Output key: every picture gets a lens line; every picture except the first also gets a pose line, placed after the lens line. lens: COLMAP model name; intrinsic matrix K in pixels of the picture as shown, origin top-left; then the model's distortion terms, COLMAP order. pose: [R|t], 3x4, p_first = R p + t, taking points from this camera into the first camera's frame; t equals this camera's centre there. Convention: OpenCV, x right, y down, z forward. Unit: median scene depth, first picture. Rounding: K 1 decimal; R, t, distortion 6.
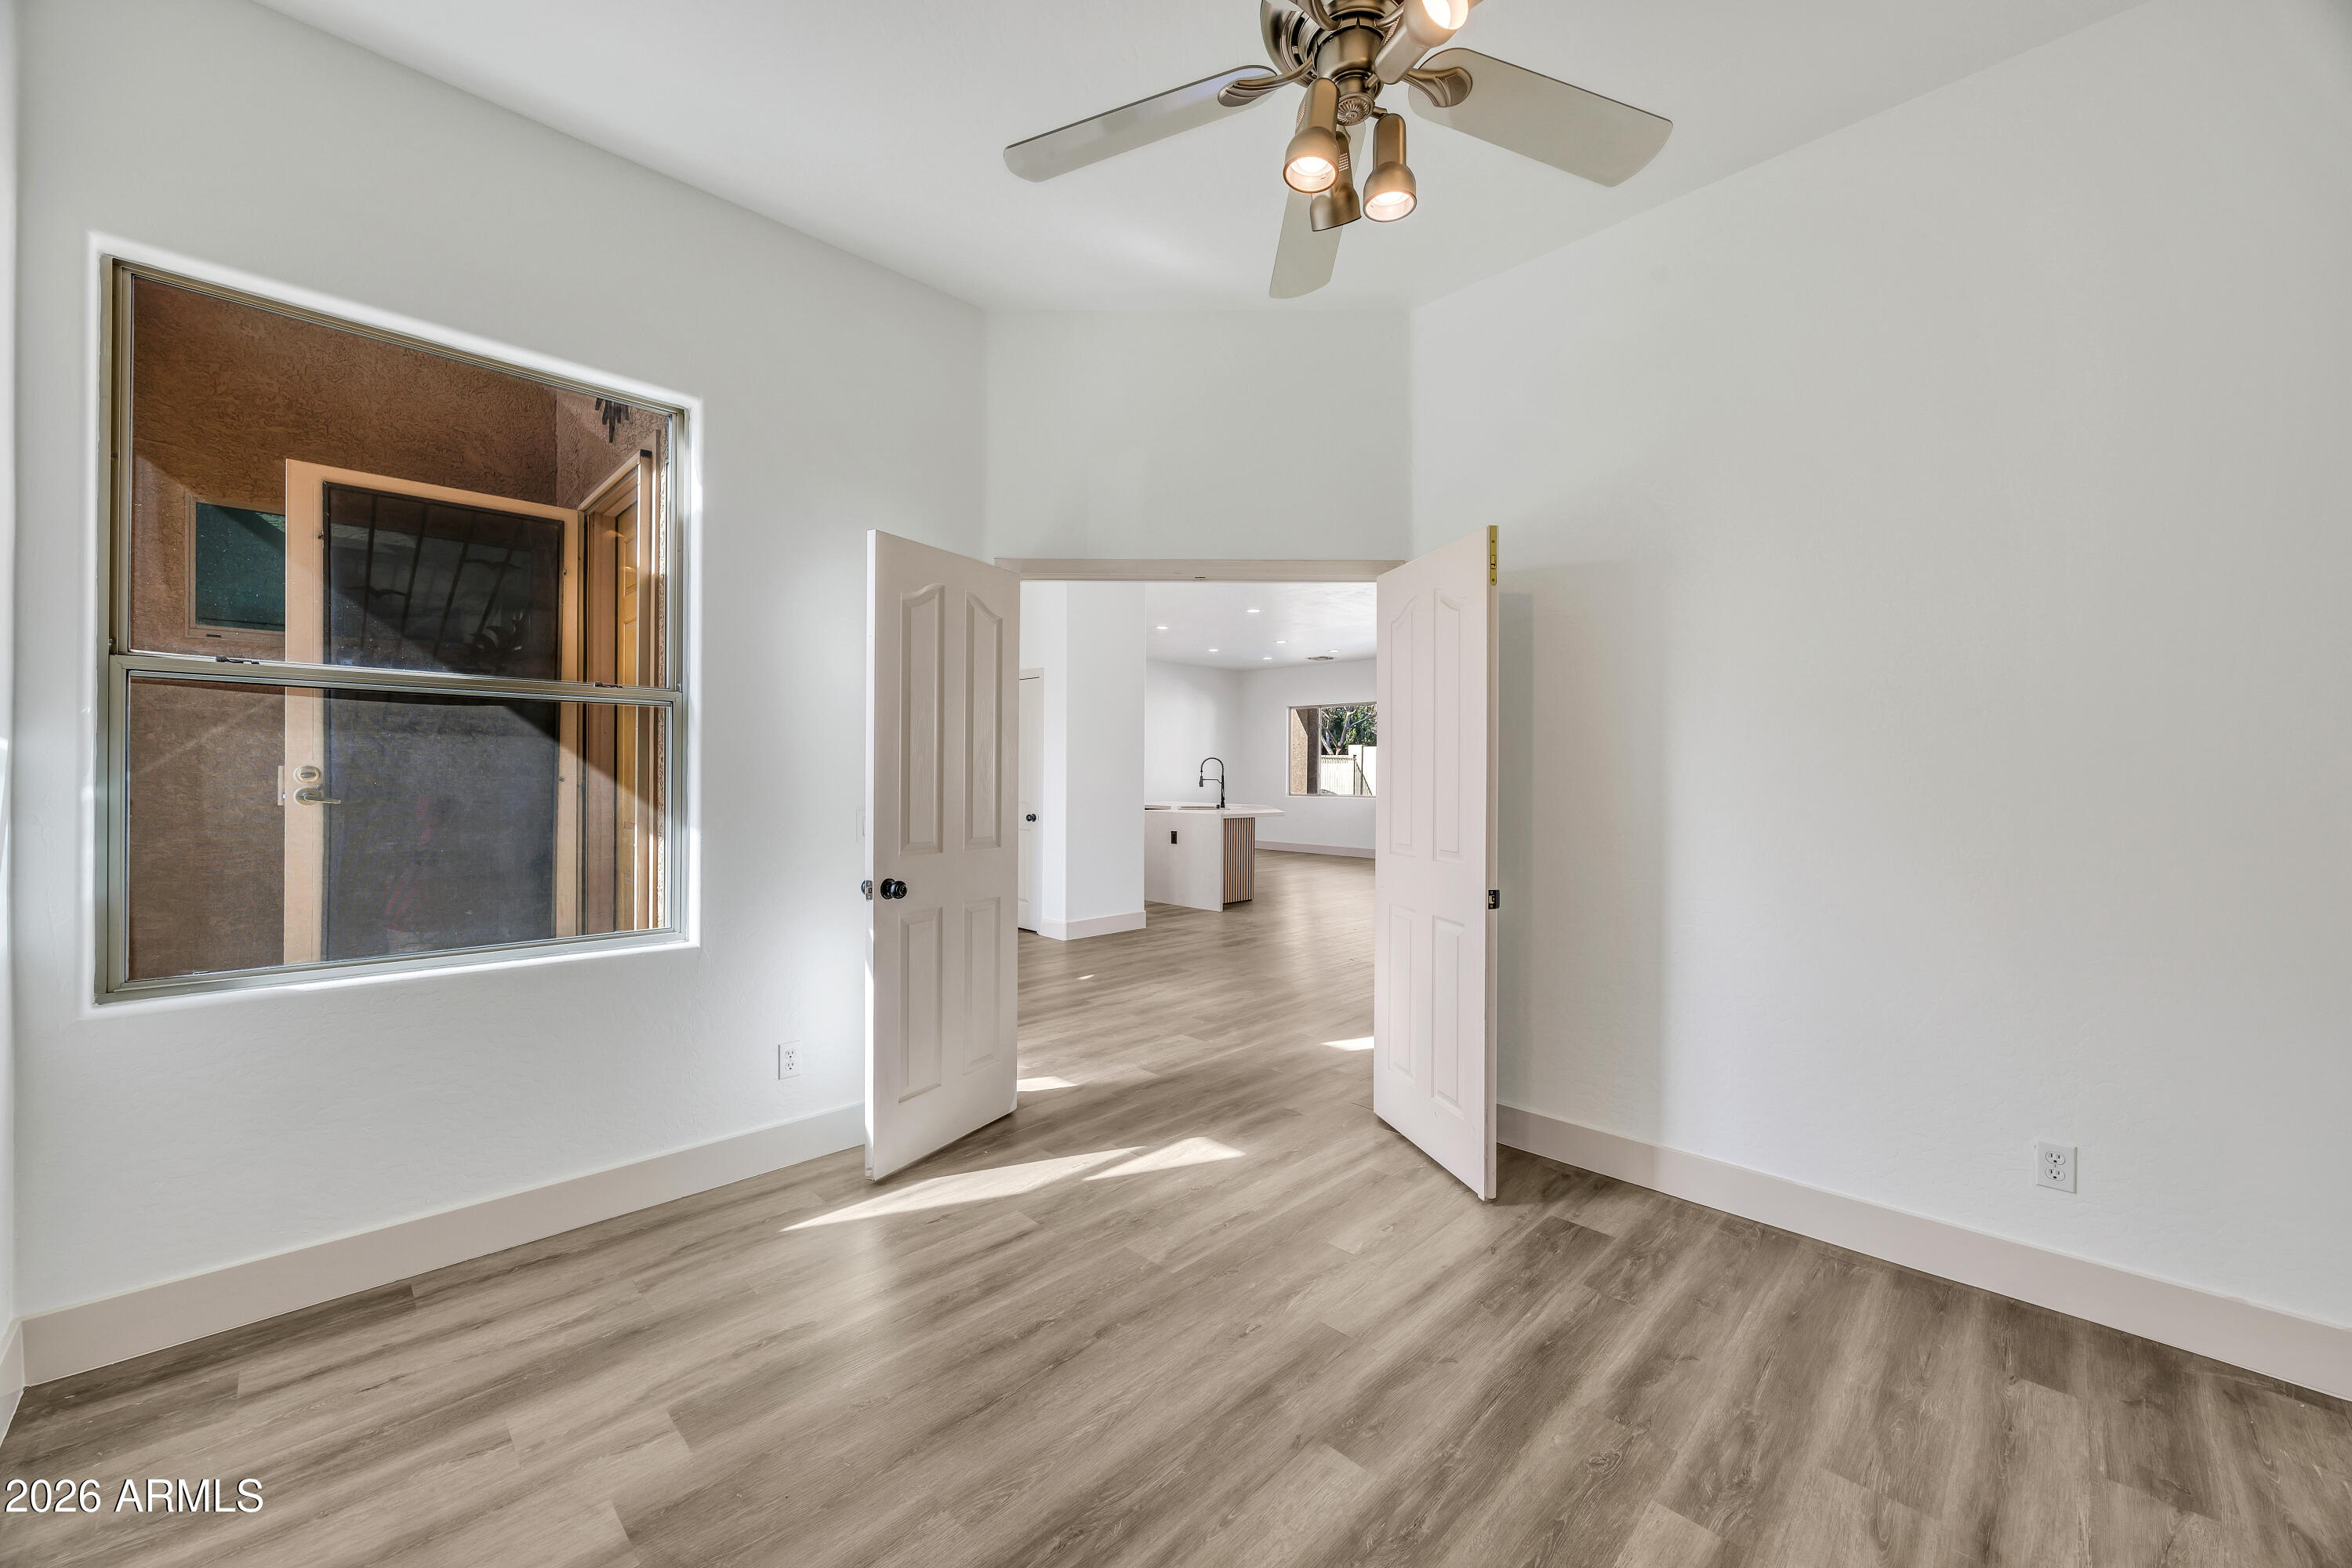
lens RADIAL K [[889.9, 0, 1175.2], [0, 889.9, 785.7], [0, 0, 1]] dist [-0.001095, -0.000176]
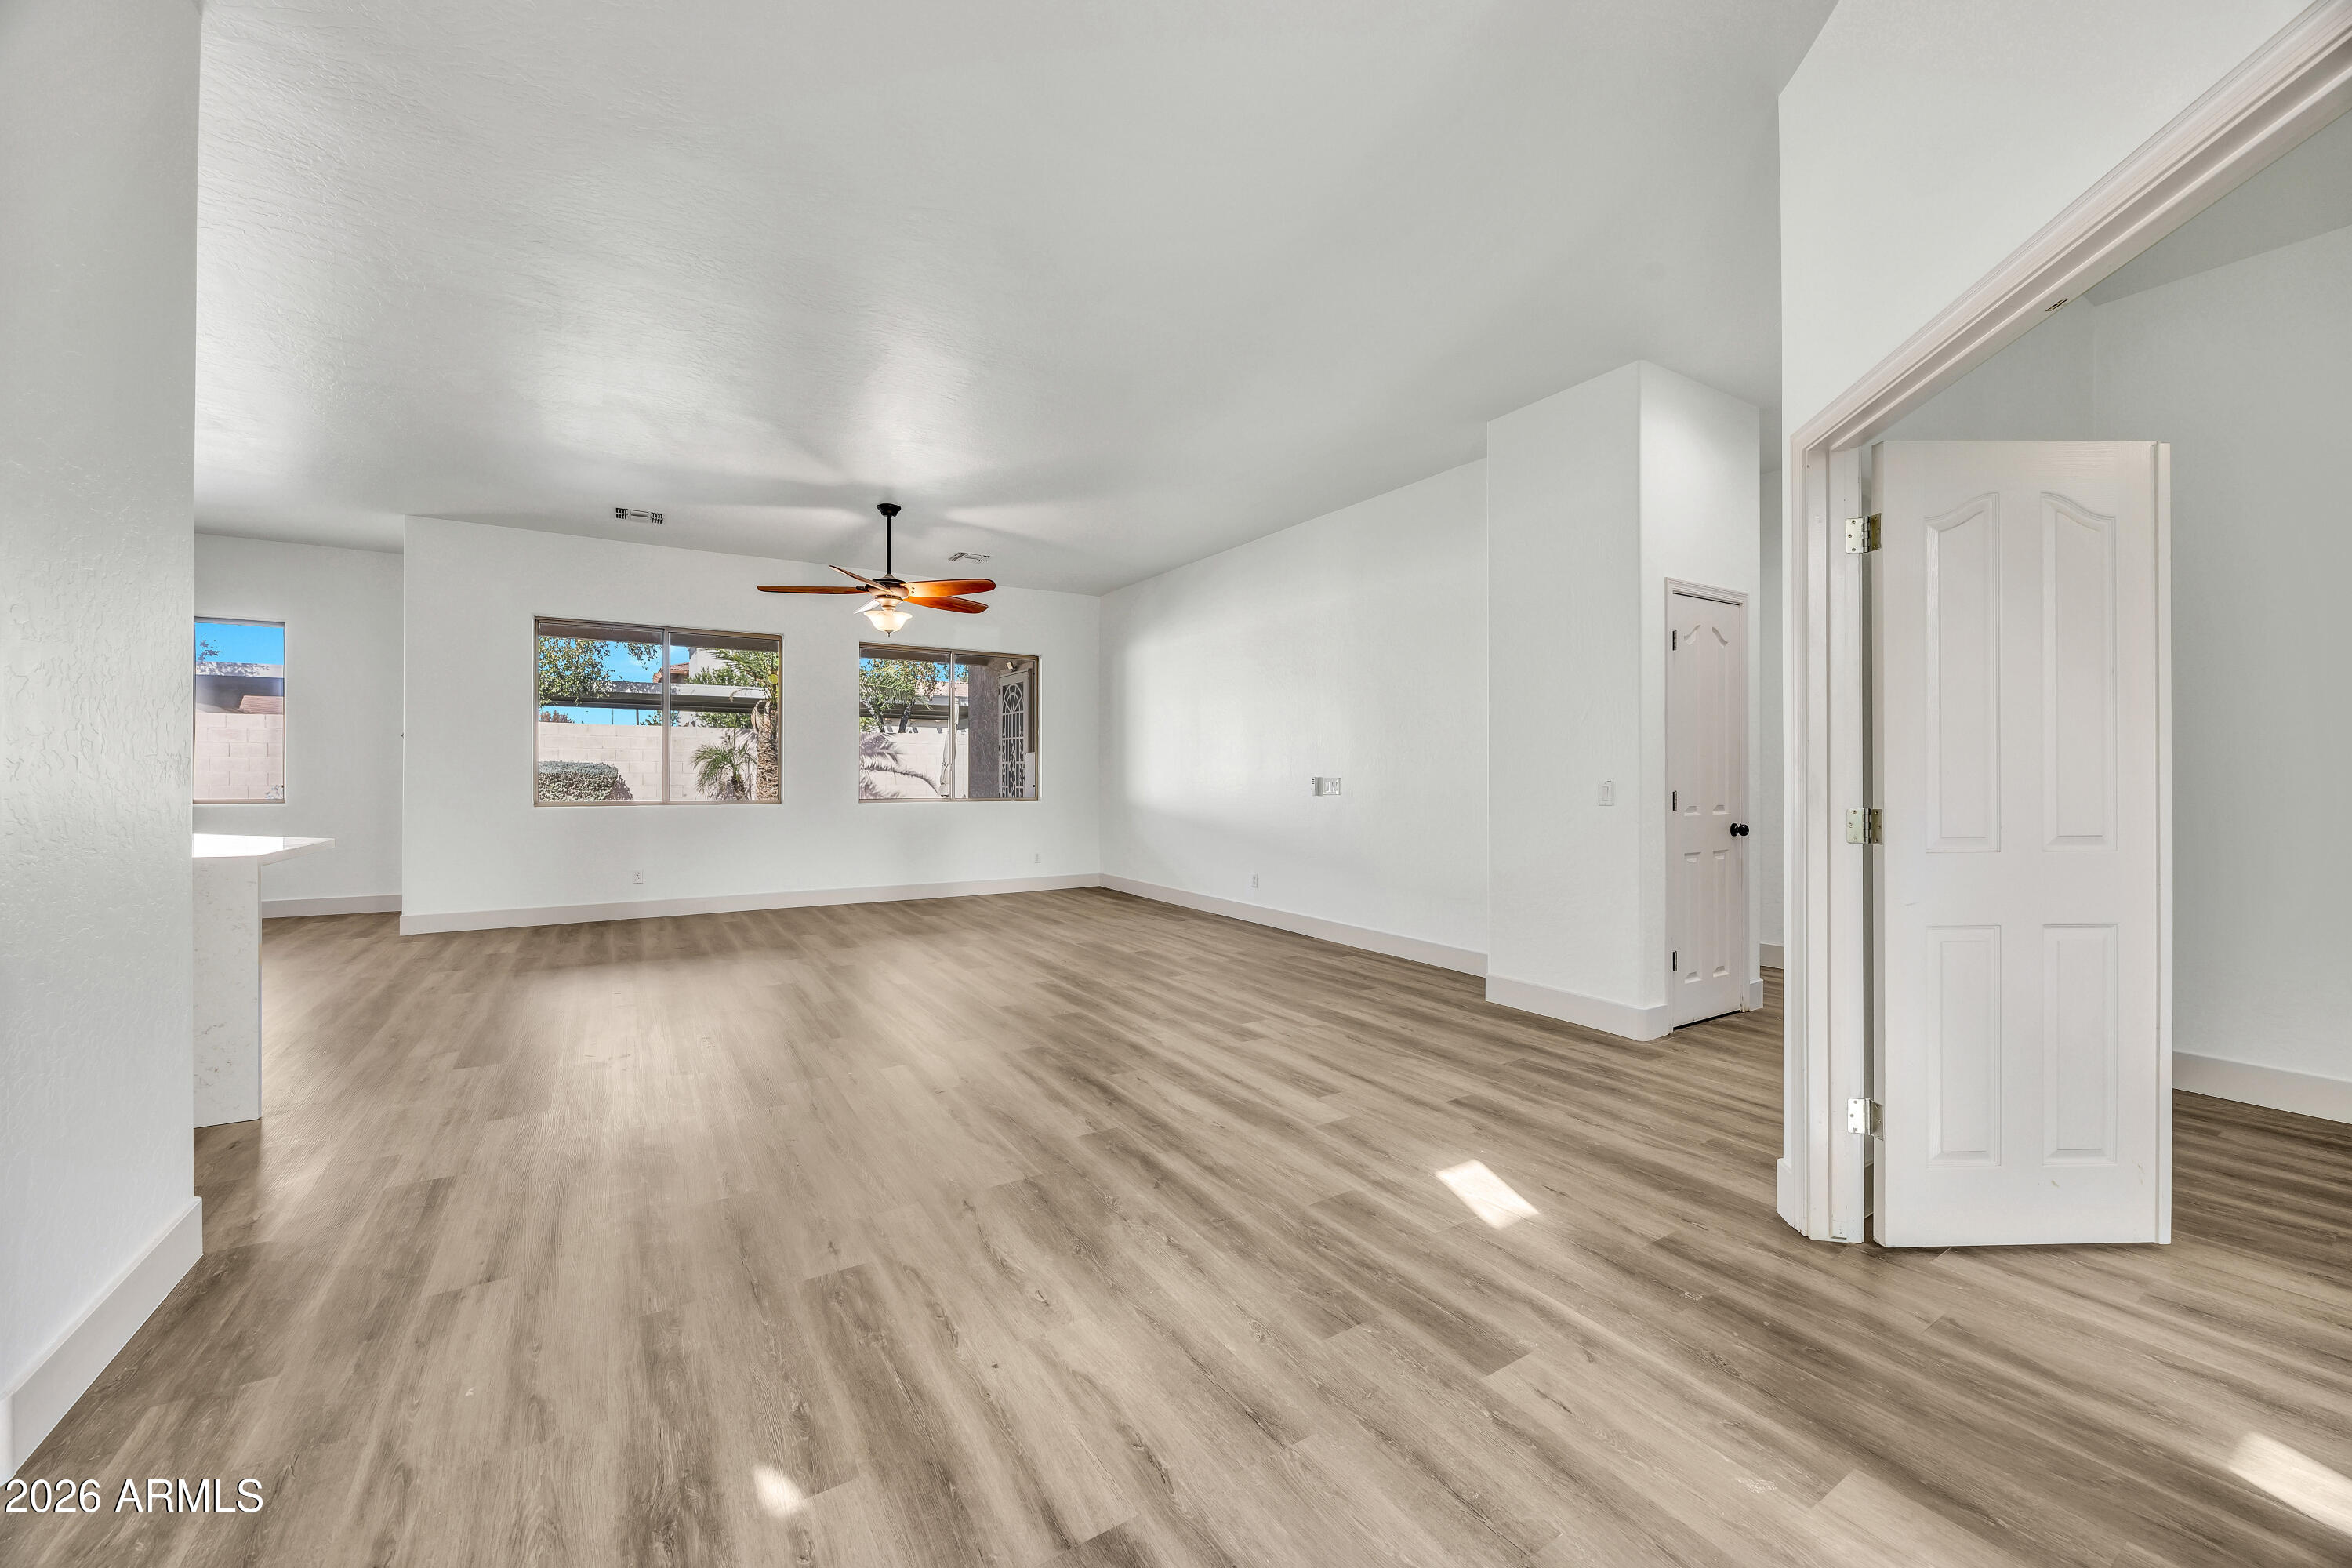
lens RADIAL K [[889.9, 0, 1176.6], [0, 889.9, 772.7], [0, 0, 1]] dist [-0.001095, -0.000176]
pose [[0.211416, -0.003727, 0.977389, -0.449579], [-0.002462, 0.999988, 0.004346, 0.007324], [-0.977393, -0.003325, 0.211404, 1.151172]]
